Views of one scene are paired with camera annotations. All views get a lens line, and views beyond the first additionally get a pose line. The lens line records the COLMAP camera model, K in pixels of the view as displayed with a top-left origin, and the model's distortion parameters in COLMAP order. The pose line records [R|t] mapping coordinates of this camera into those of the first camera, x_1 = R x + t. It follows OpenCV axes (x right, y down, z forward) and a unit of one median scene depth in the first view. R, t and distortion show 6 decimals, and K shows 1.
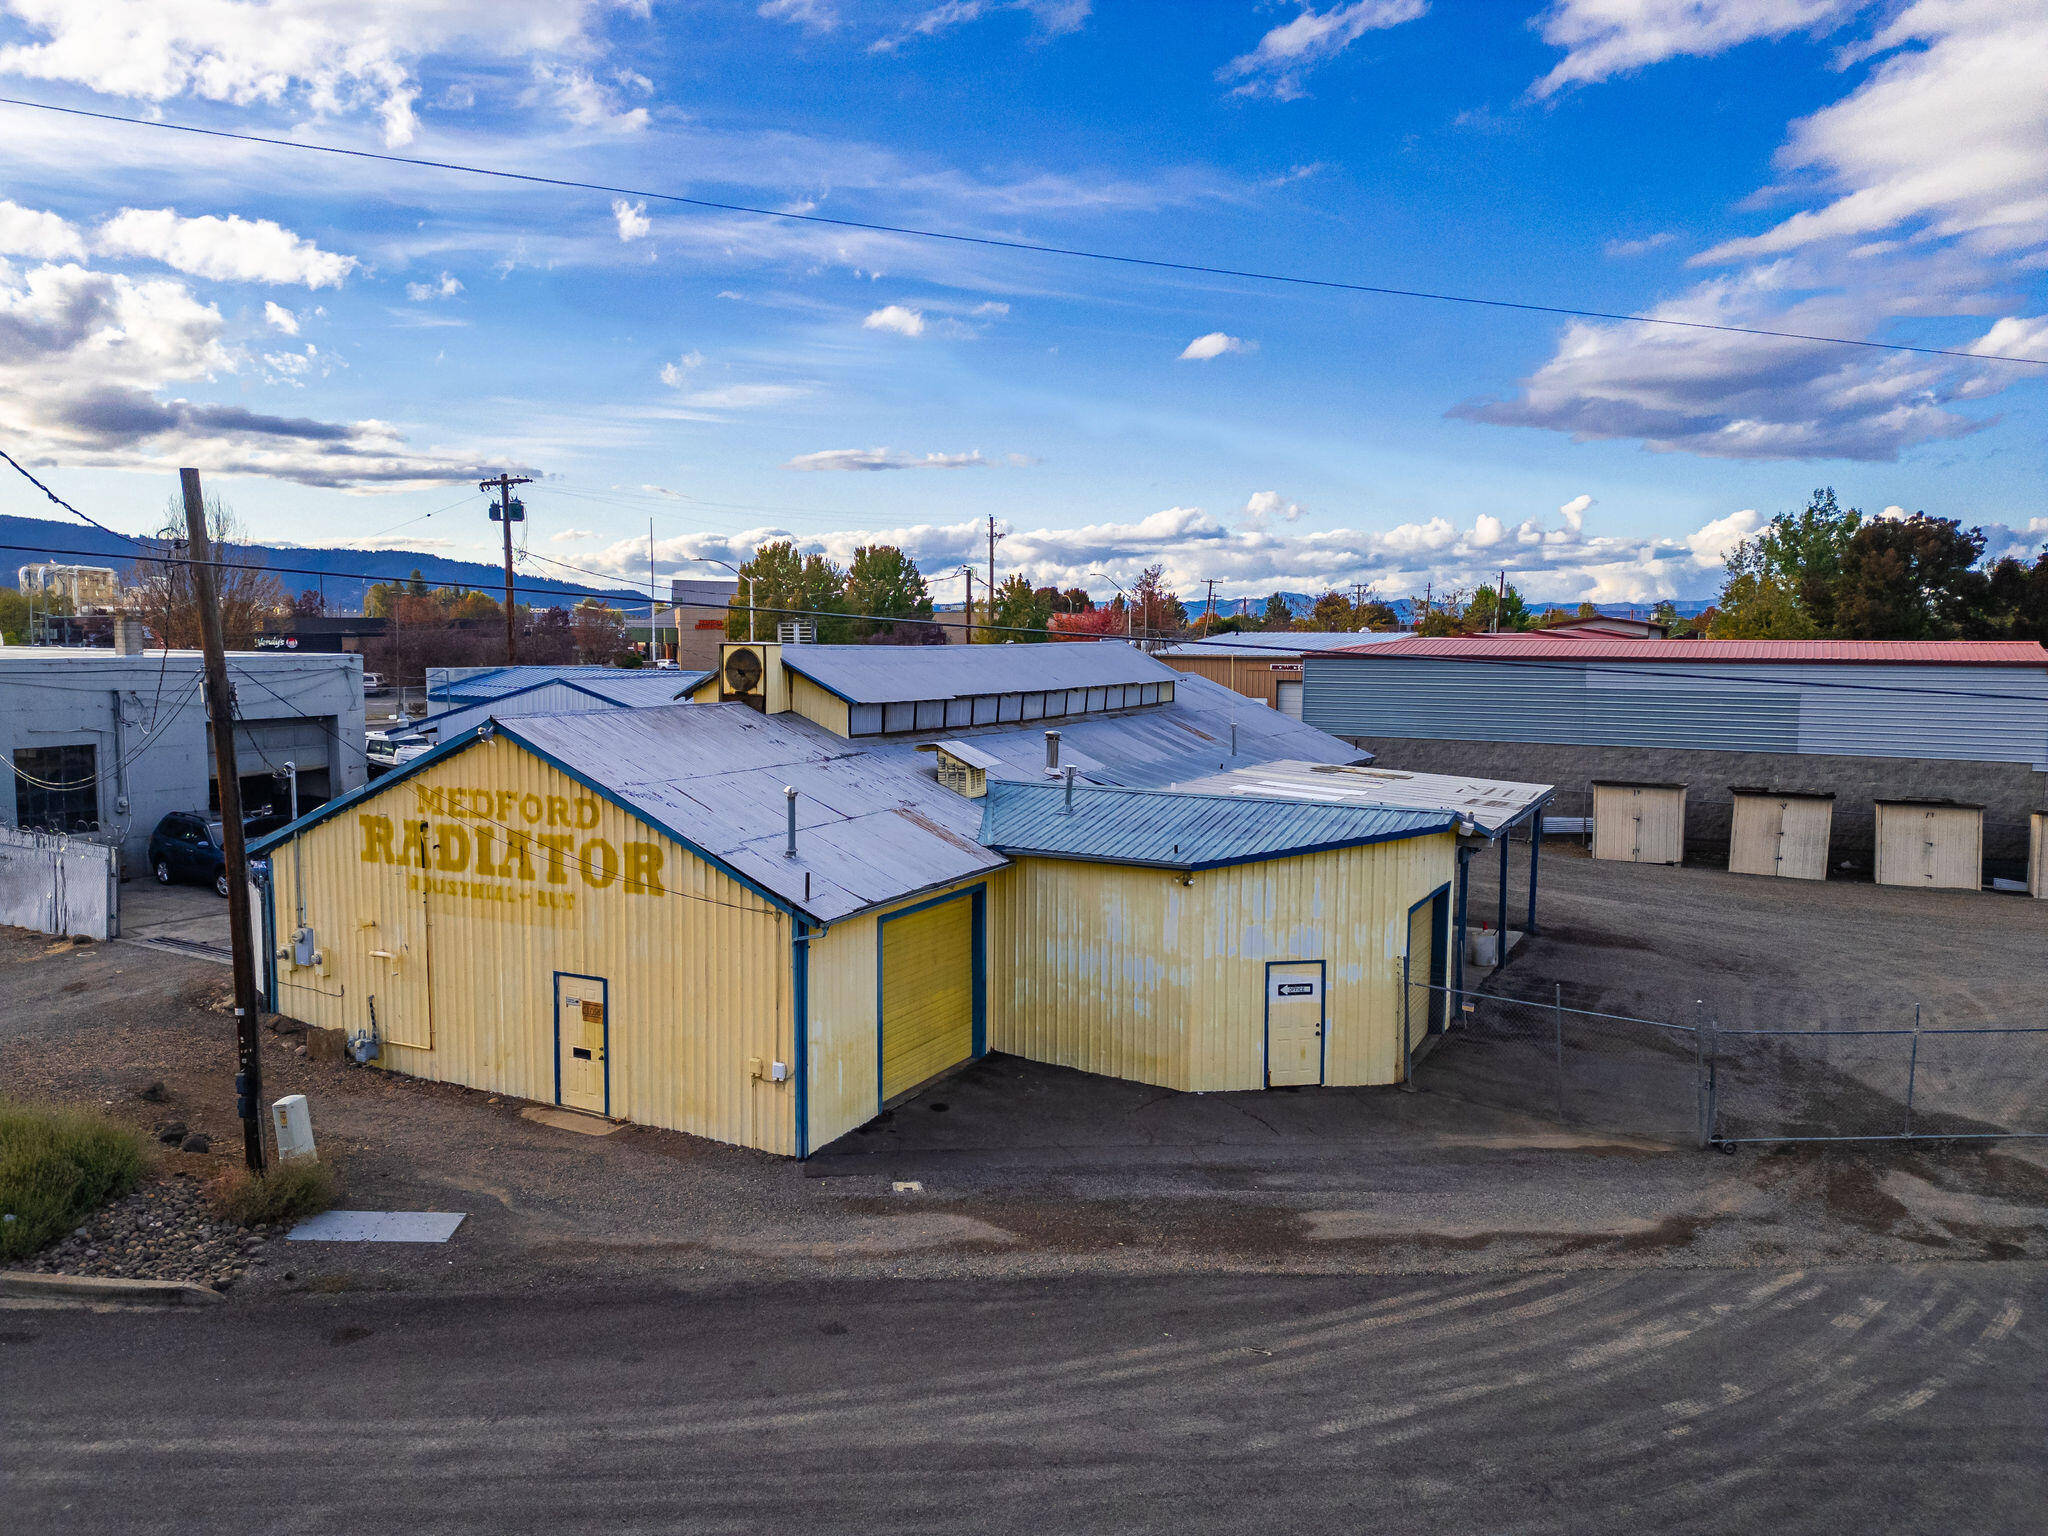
lens RADIAL K [[1421.2, 0, 1014.3], [0, 1421.2, 770.9], [0, 0, 1]] dist [0.079303, -0.073702]
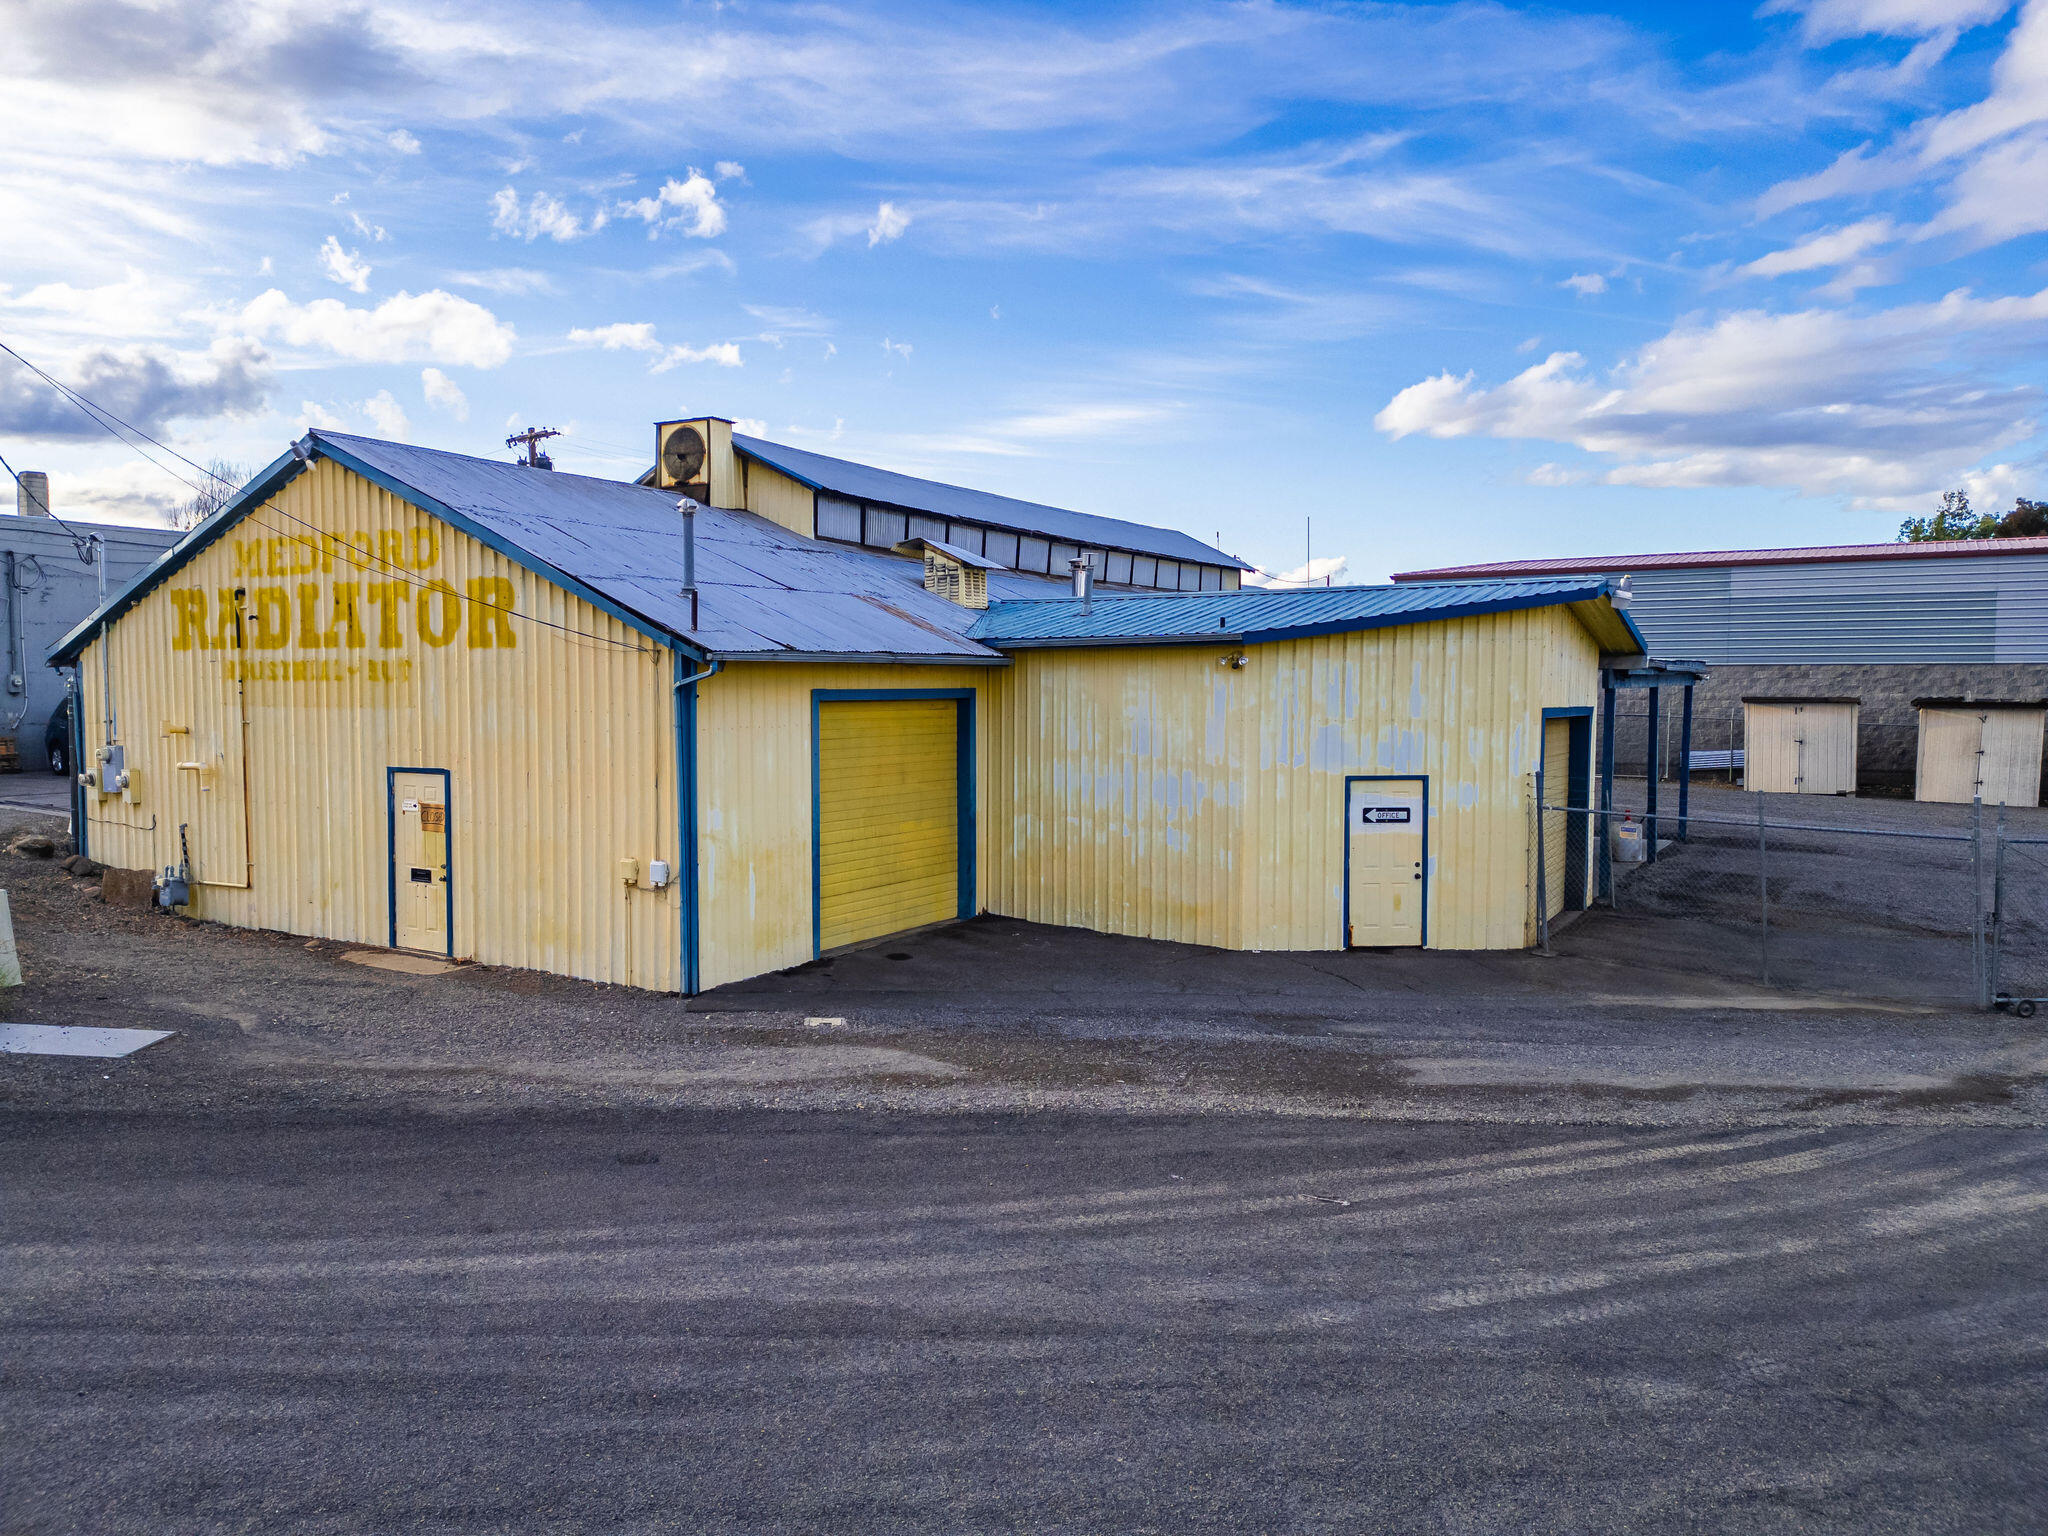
lens RADIAL K [[1421.2, 0, 1014.3], [0, 1421.2, 770.9], [0, 0, 1]] dist [0.079303, -0.073702]
pose [[0.998278, 0.000423, -0.058654, 0.053003], [-0.002829, 0.999158, -0.040942, 0.177349], [0.058587, 0.041037, 0.997438, 0.275943]]
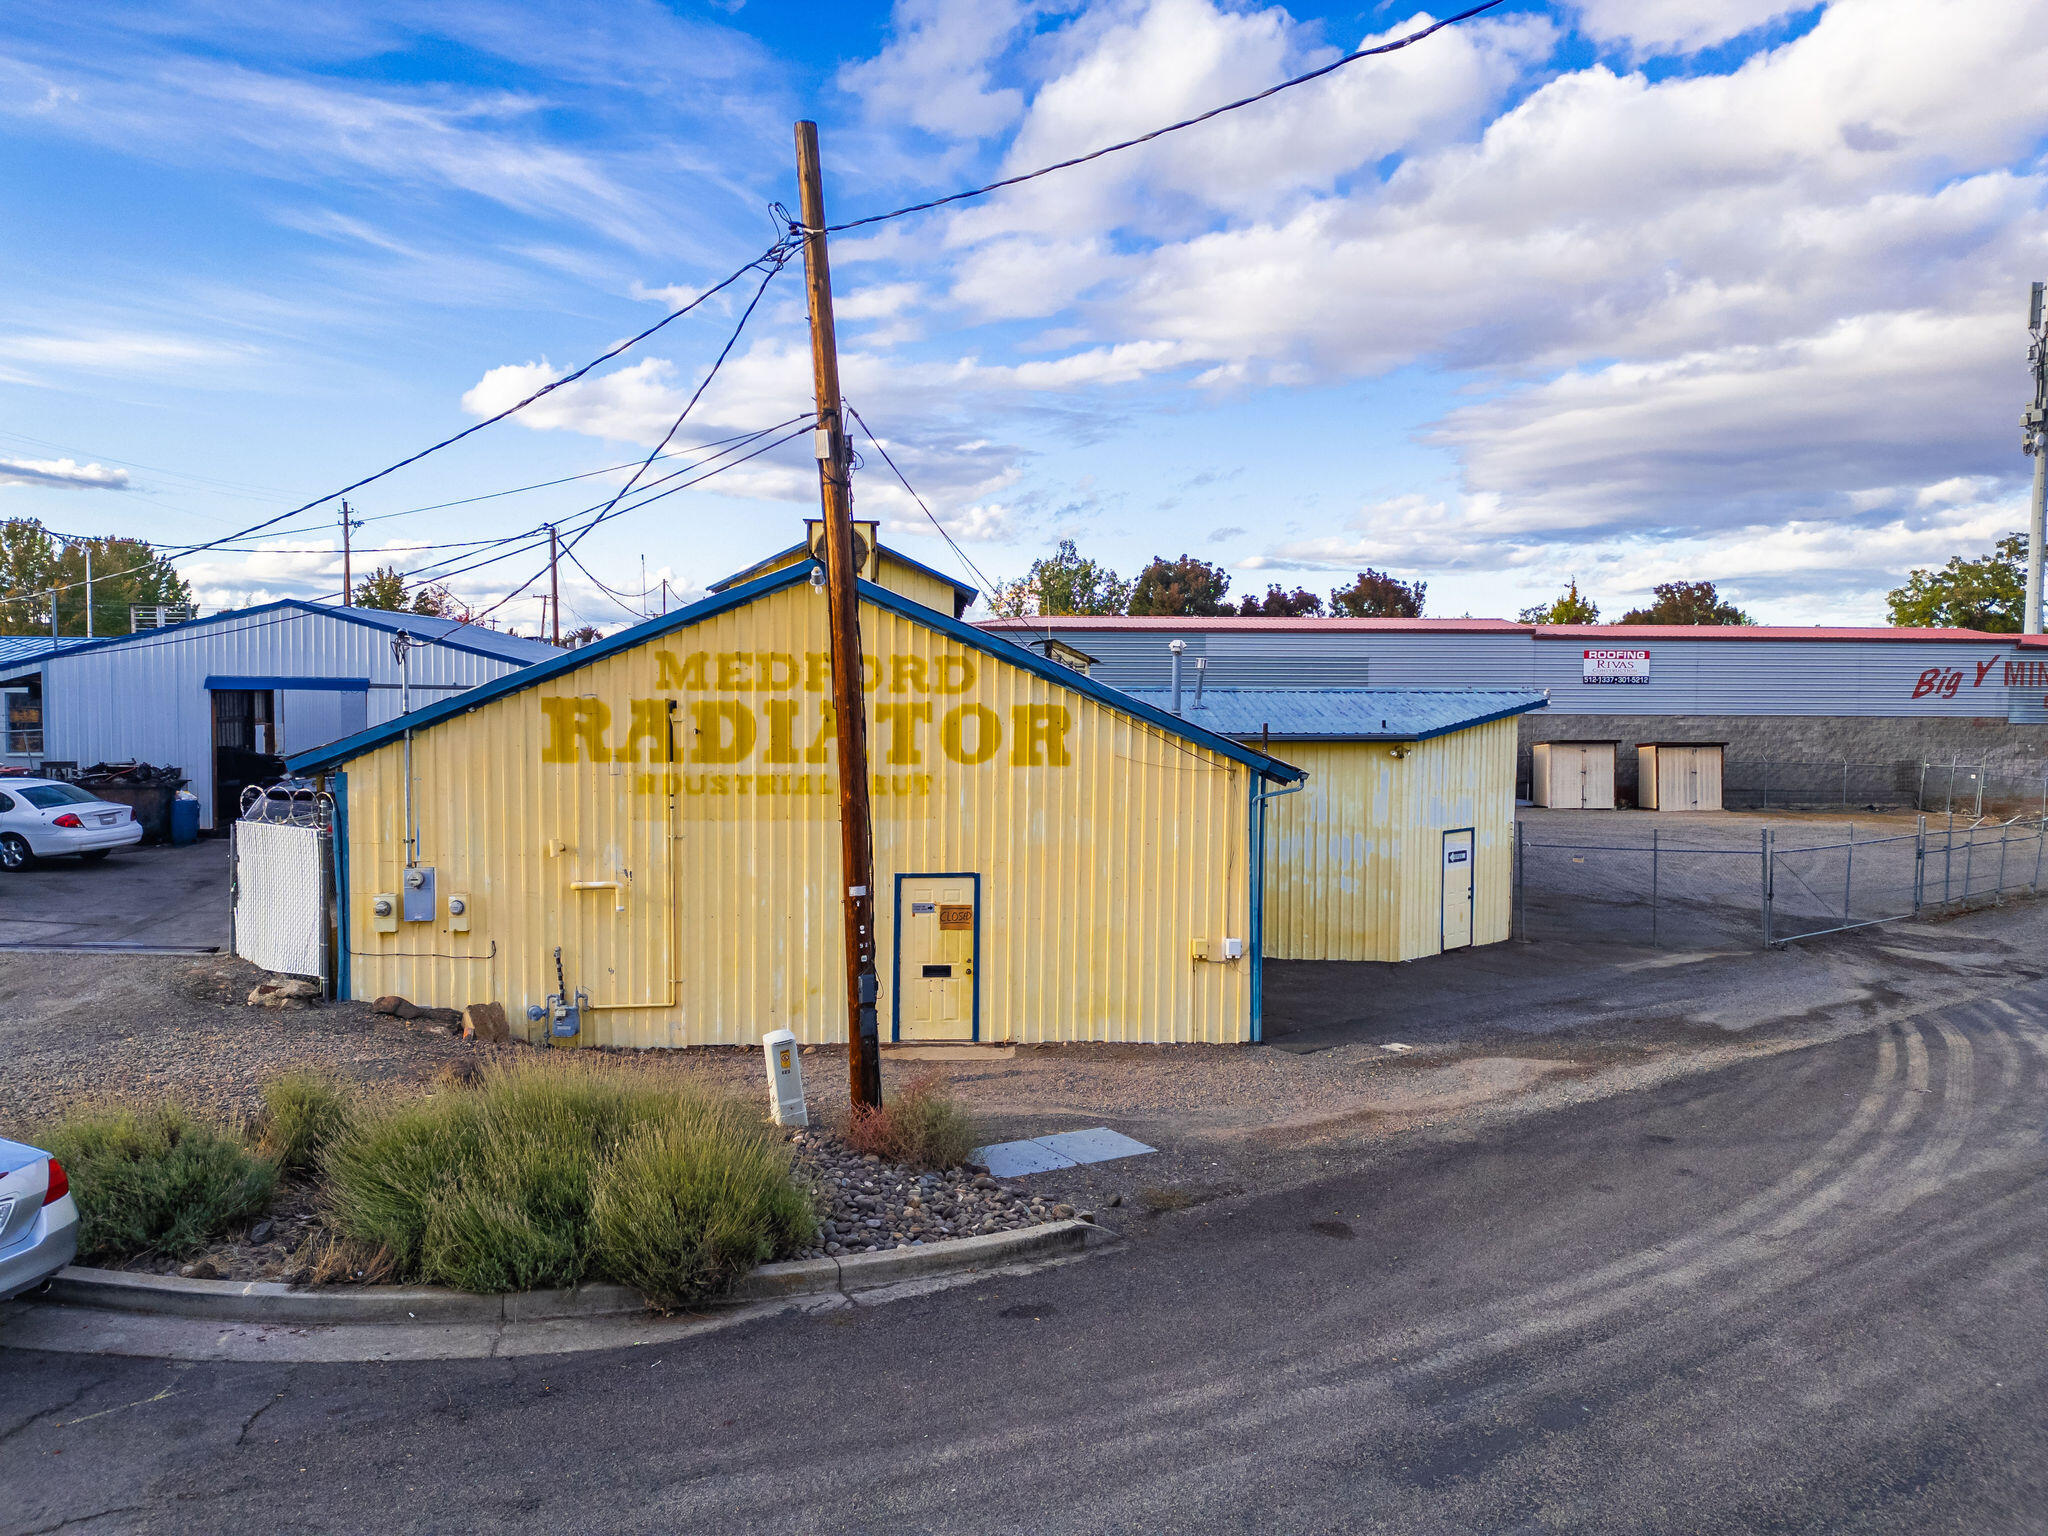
lens RADIAL K [[1419.9, 0, 1015.5], [0, 1419.9, 759.6], [0, 0, 1]] dist [0.096073, -0.102164]
pose [[0.848345, -0.027262, 0.528741, -0.708985], [0.049363, 0.998396, -0.027725, 0.104144], [-0.527137, 0.049620, 0.848330, 0.291095]]
